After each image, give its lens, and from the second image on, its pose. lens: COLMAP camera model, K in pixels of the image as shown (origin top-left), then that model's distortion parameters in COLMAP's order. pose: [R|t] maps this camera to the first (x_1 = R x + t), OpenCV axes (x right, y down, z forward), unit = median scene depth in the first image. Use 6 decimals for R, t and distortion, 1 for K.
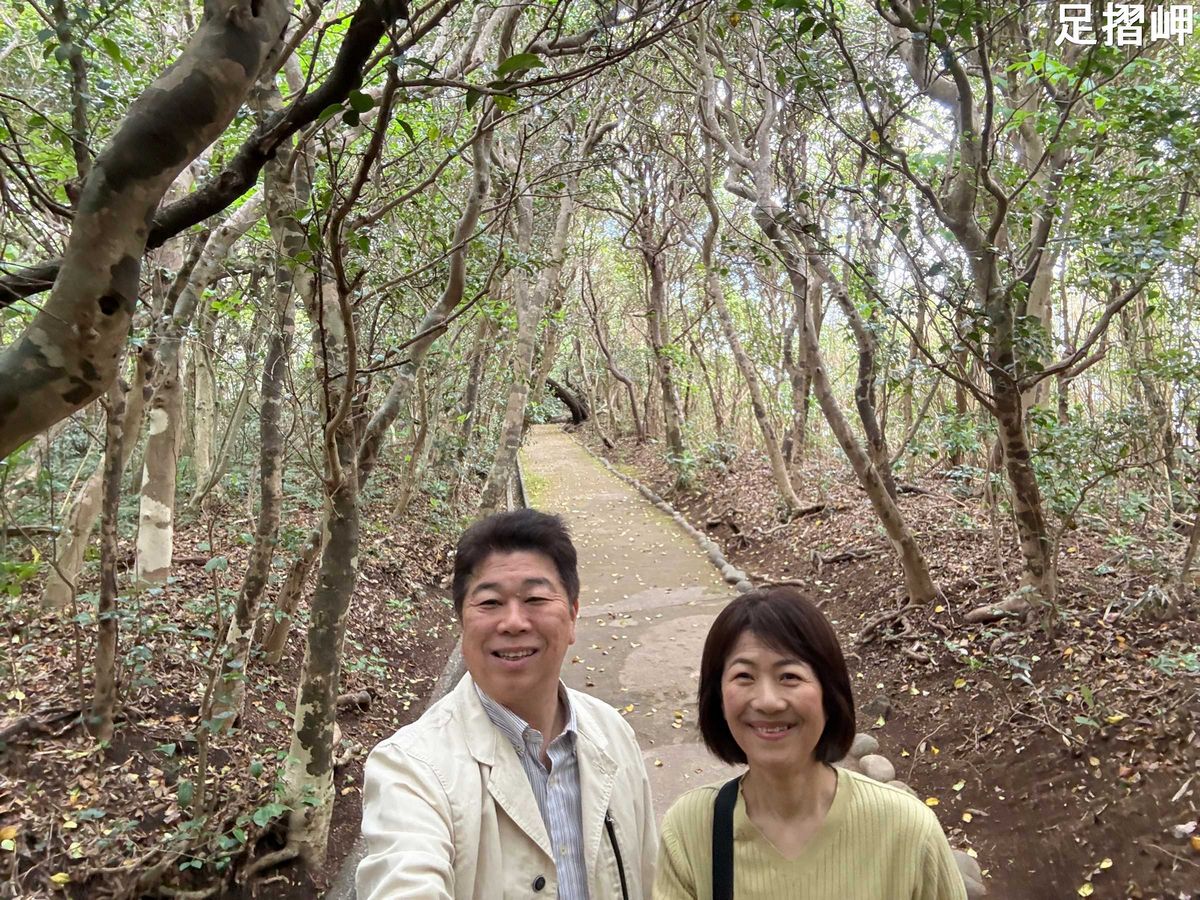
lens RADIAL K [[808.7, 0, 609.4], [0, 808.7, 445.7], [0, 0, 1]] dist [0.096724, -0.129201]
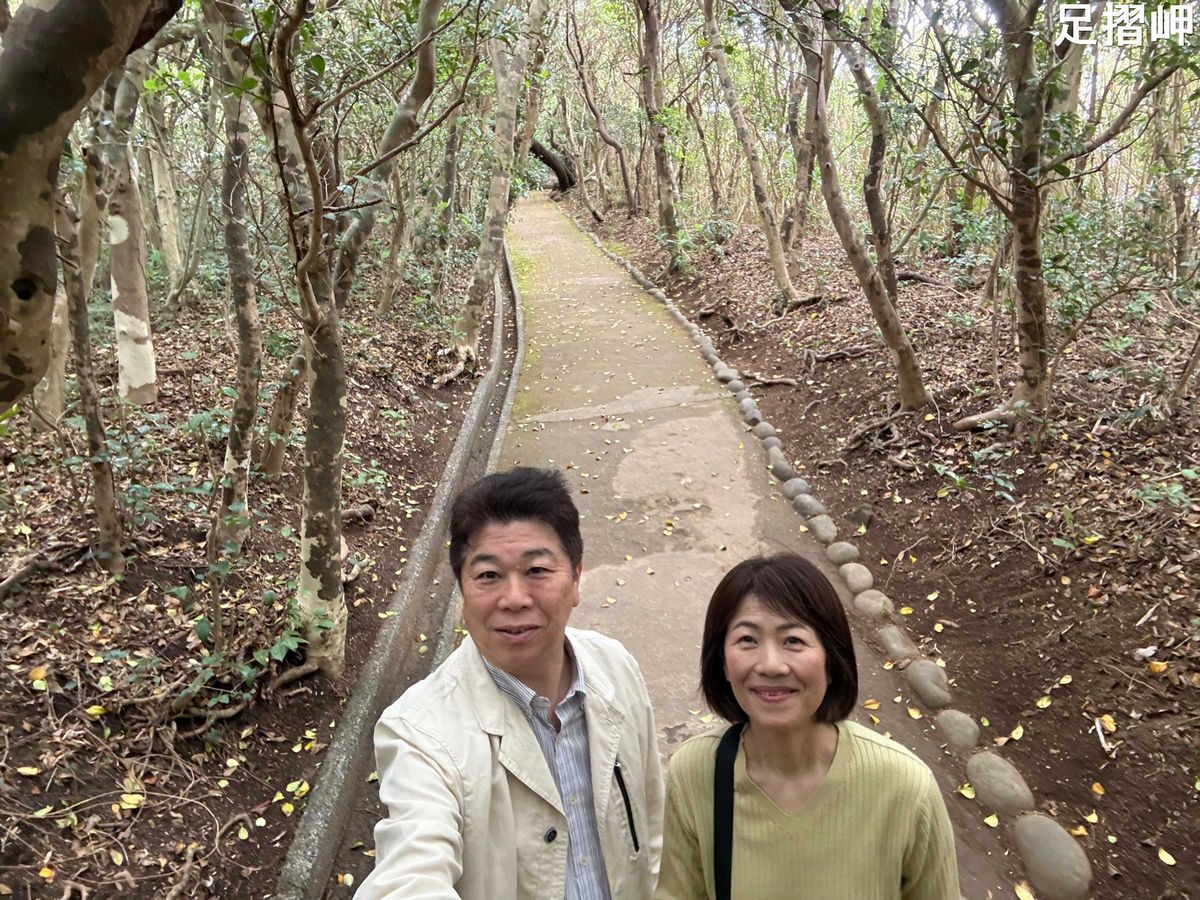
lens RADIAL K [[798.9, 0, 606.4], [0, 798.9, 419.9], [0, 0, 1]] dist [0.113357, -0.167183]
pose [[0.999903, -0.008121, 0.011336, -0.007279], [0.004519, 0.957769, 0.287504, -0.090268], [-0.013192, -0.287425, 0.957712, 0.051363]]
